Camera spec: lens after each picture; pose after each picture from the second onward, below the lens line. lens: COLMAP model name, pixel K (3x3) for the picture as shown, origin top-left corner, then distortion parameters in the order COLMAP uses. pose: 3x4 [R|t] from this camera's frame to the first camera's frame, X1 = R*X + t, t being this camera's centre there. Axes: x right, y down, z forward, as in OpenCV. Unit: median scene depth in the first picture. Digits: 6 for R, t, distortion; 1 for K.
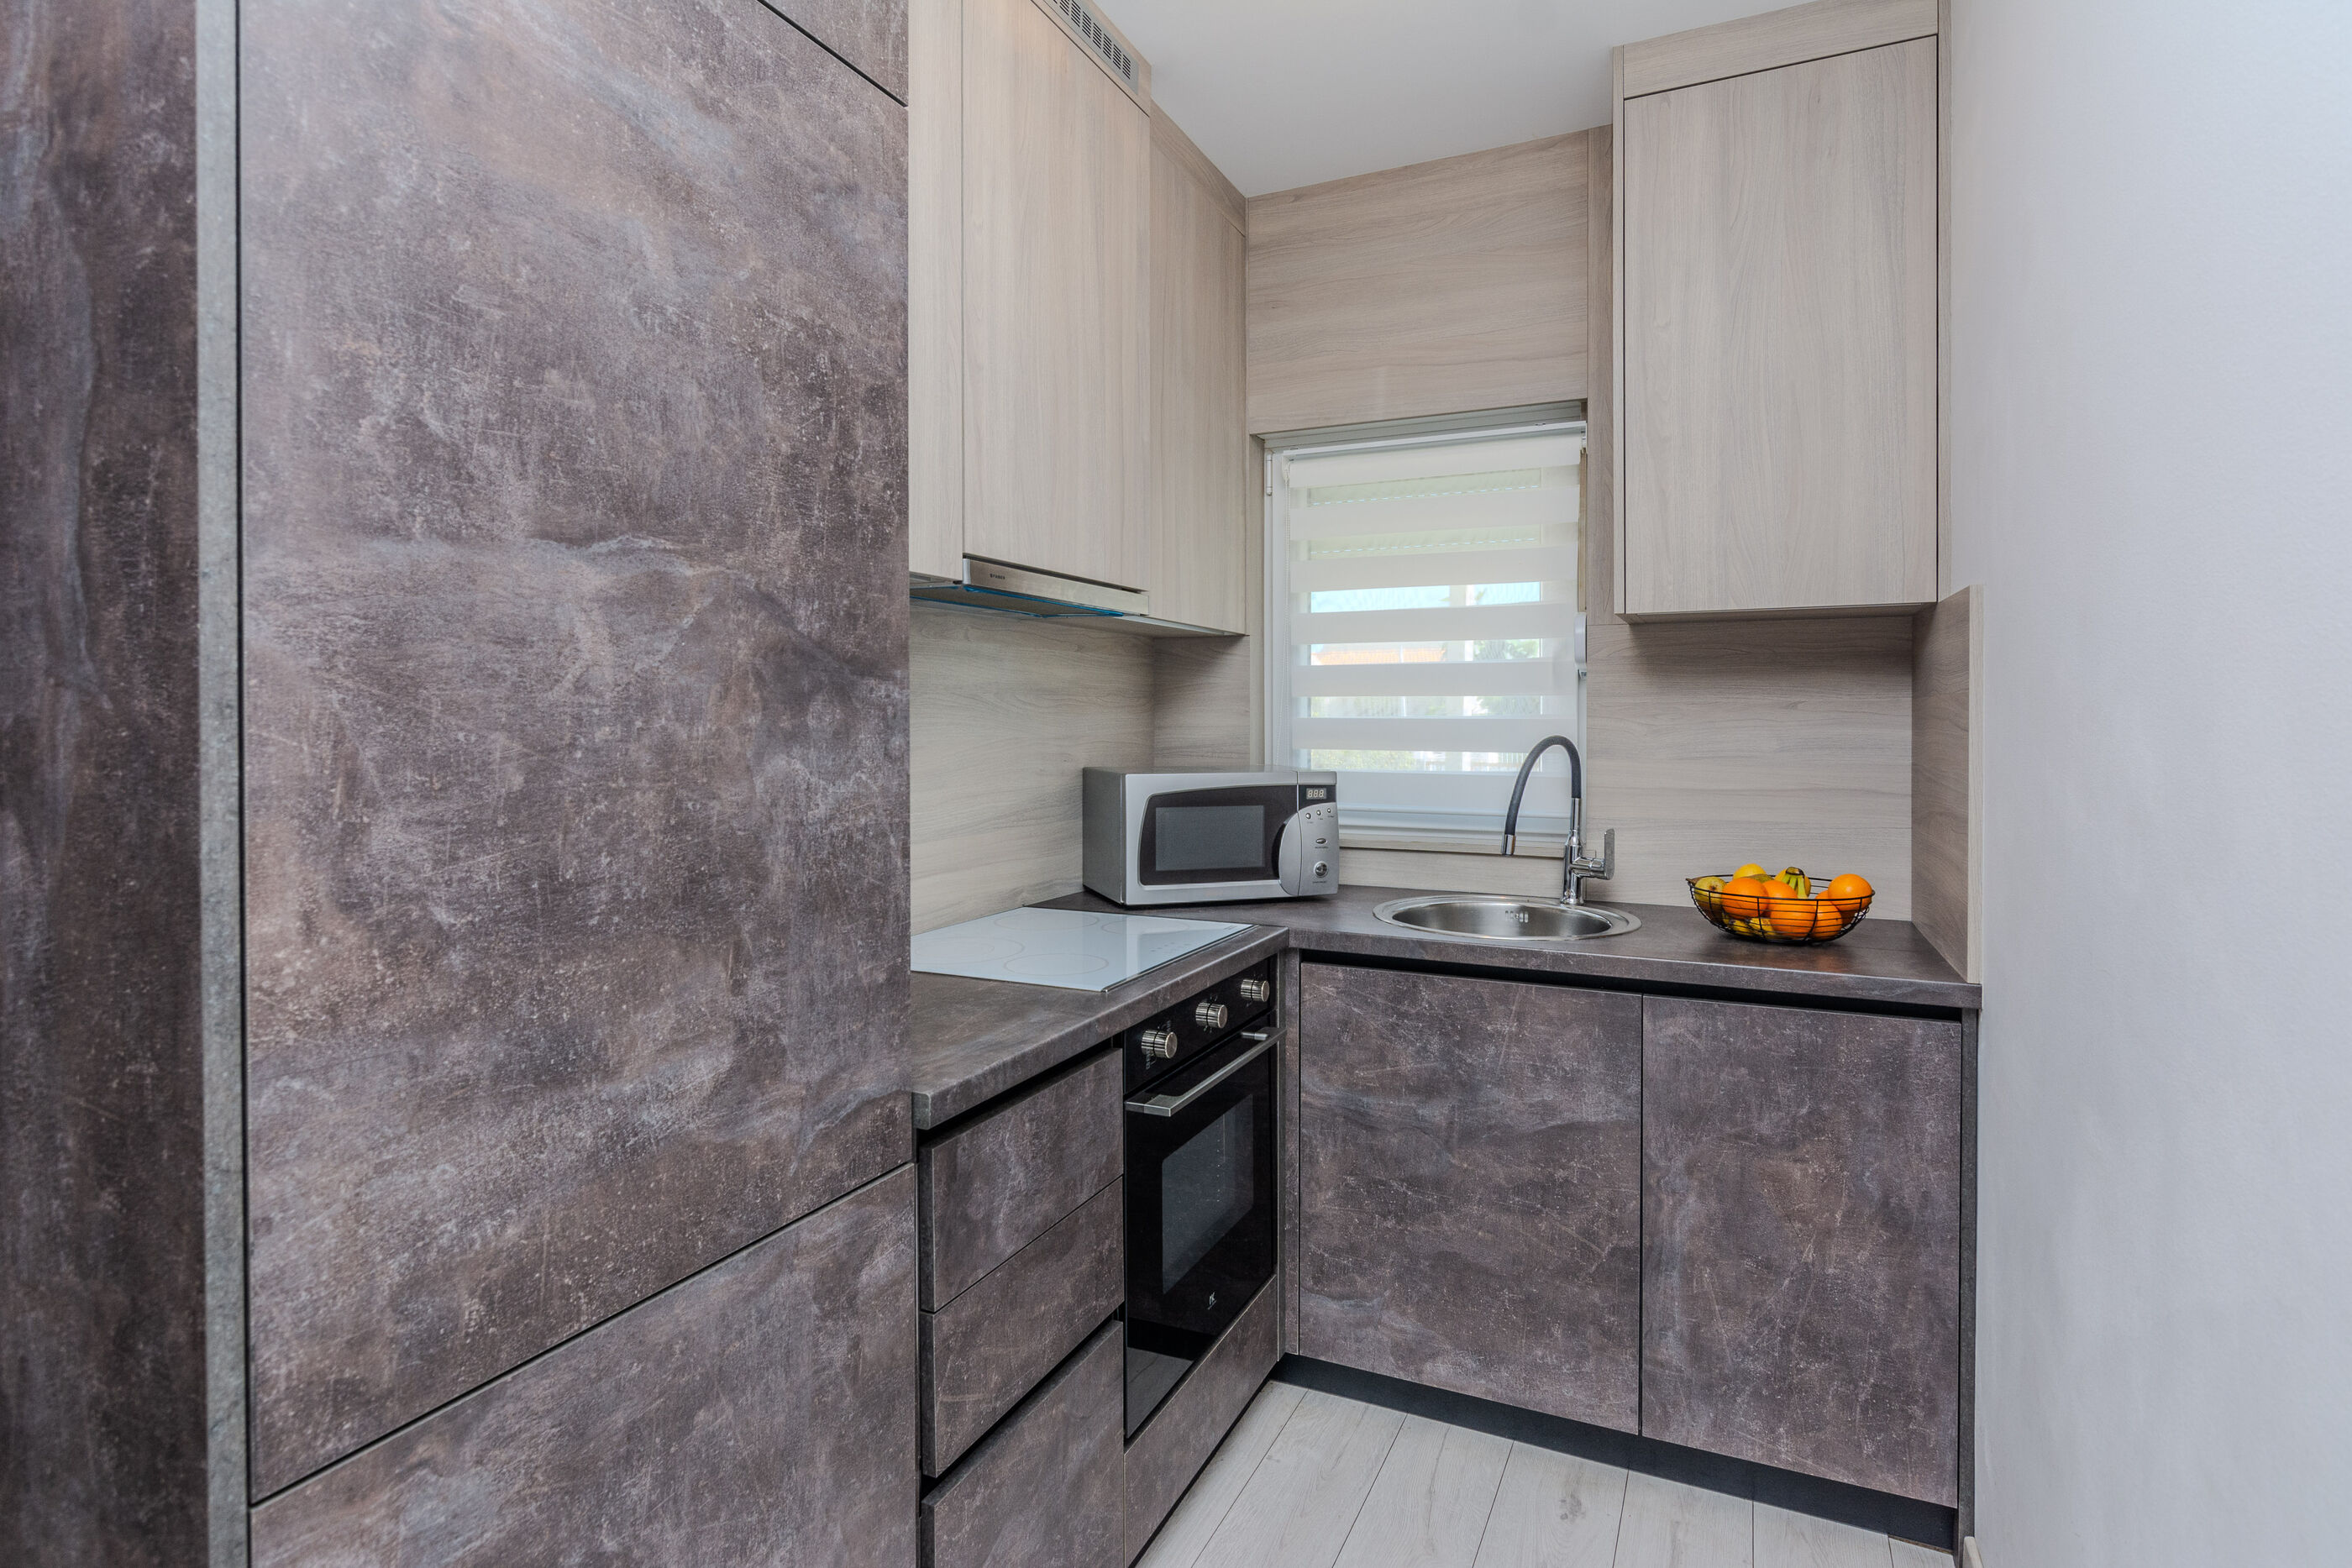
lens RADIAL K [[1152.3, 0, 1220.3], [0, 1152.3, 724.9], [0, 0, 1]] dist [-0.003739, -0.000419]
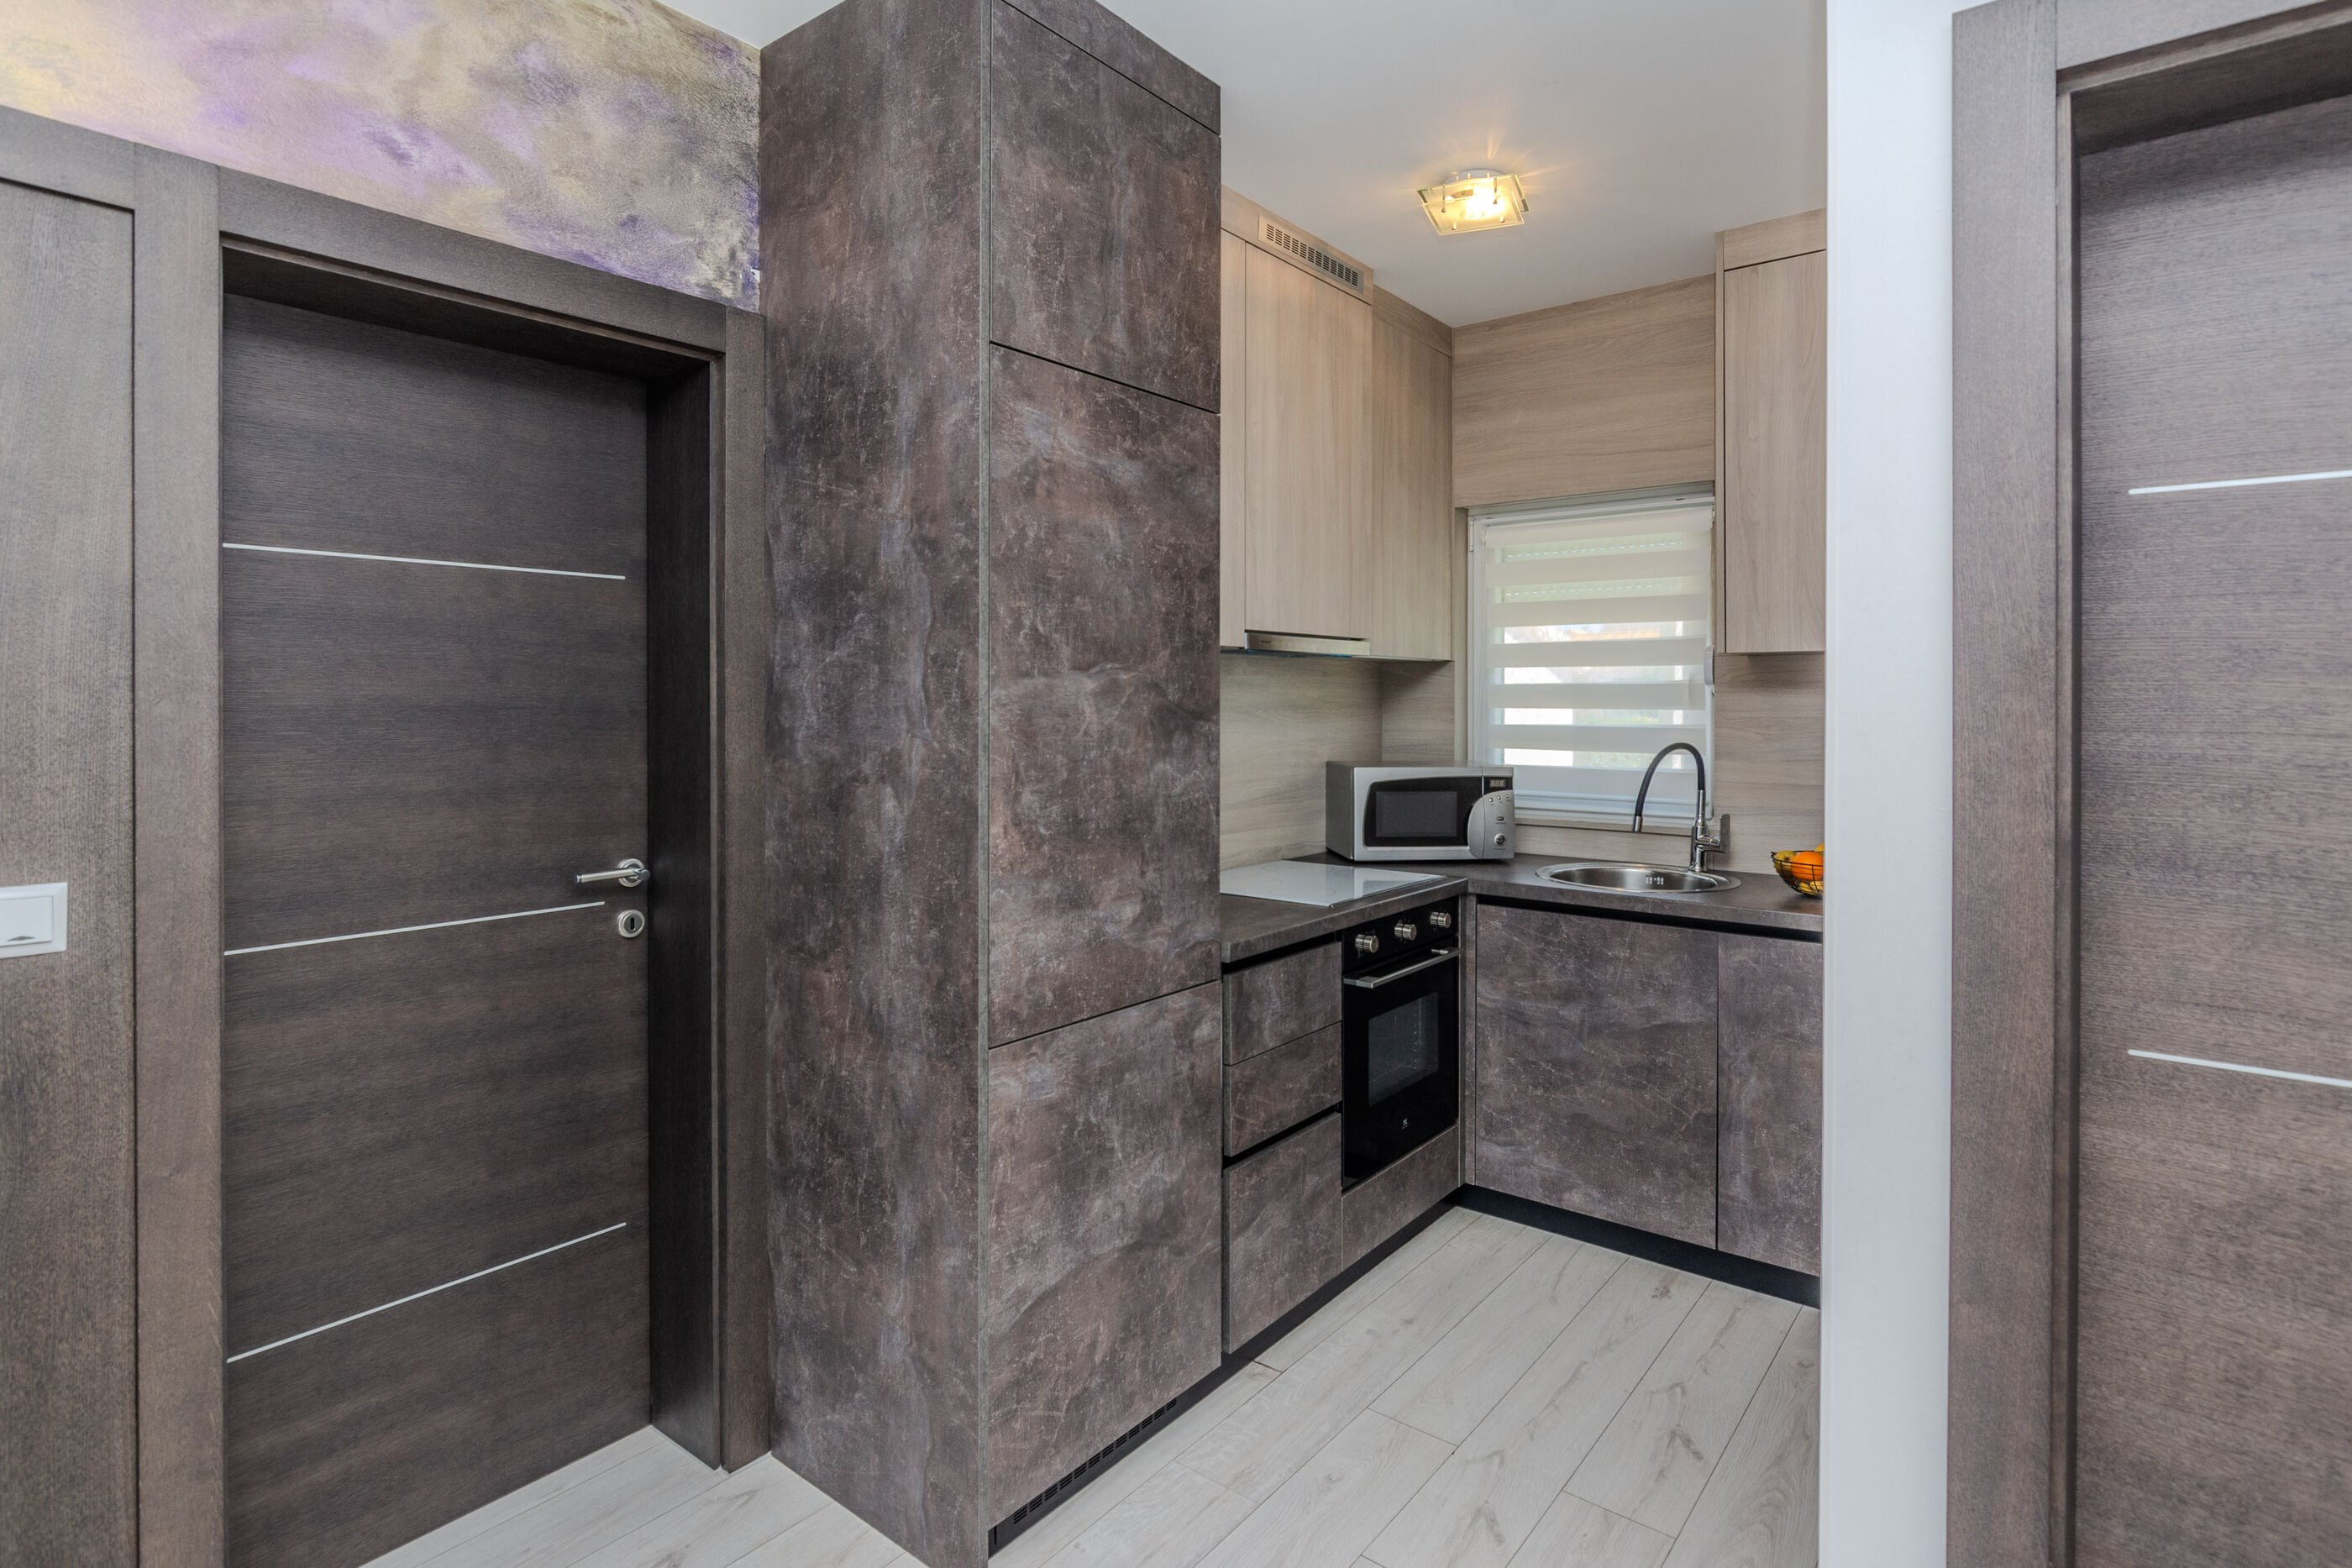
lens RADIAL K [[1211.4, 0, 1218.5], [0, 1211.4, 688.7], [0, 0, 1]] dist [-0.003510, -0.001466]
pose [[0.974198, 0.001770, -0.225686, 0.181558], [-0.004104, 0.999943, -0.009873, -0.075482], [0.225656, 0.010544, 0.974150, -0.970731]]
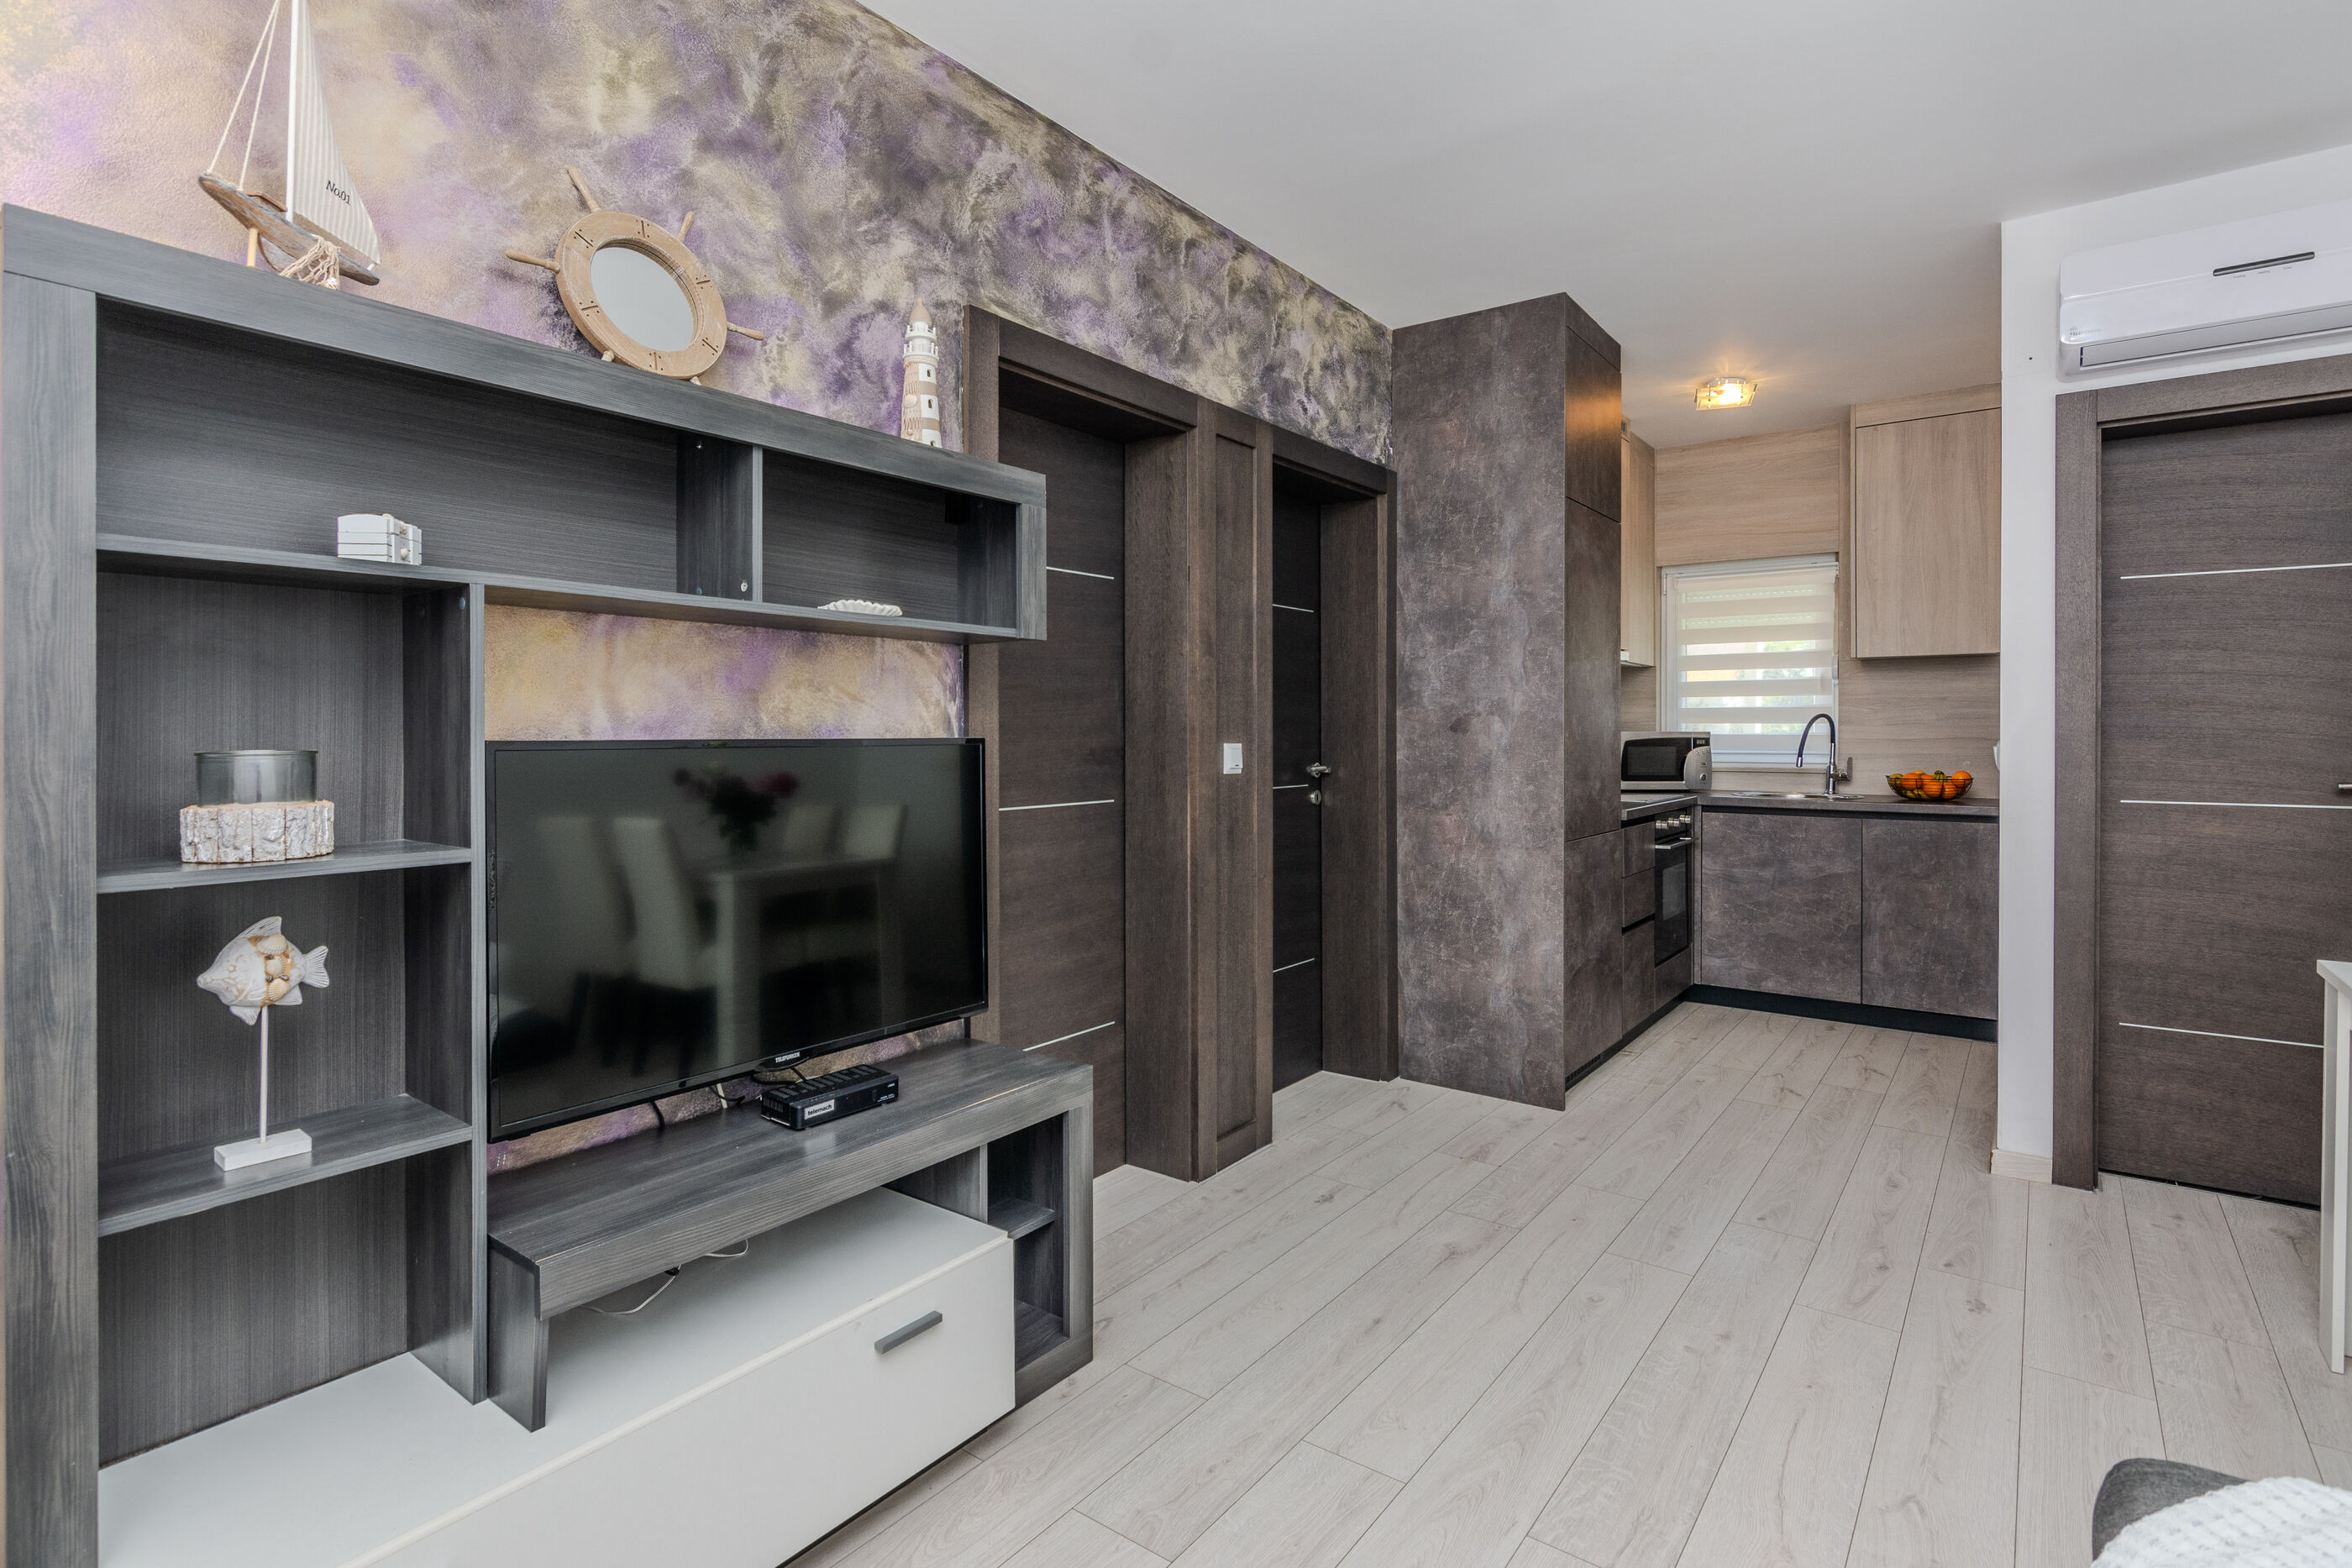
lens RADIAL K [[1225.0, 0, 1174.4], [0, 1225.0, 726.7], [0, 0, 1]] dist [-0.002030, -0.000554]
pose [[0.980400, 0.001045, -0.197016, -0.911825], [-0.002601, 0.999967, -0.007642, 0.111209], [0.197001, 0.008005, 0.980371, -3.035113]]
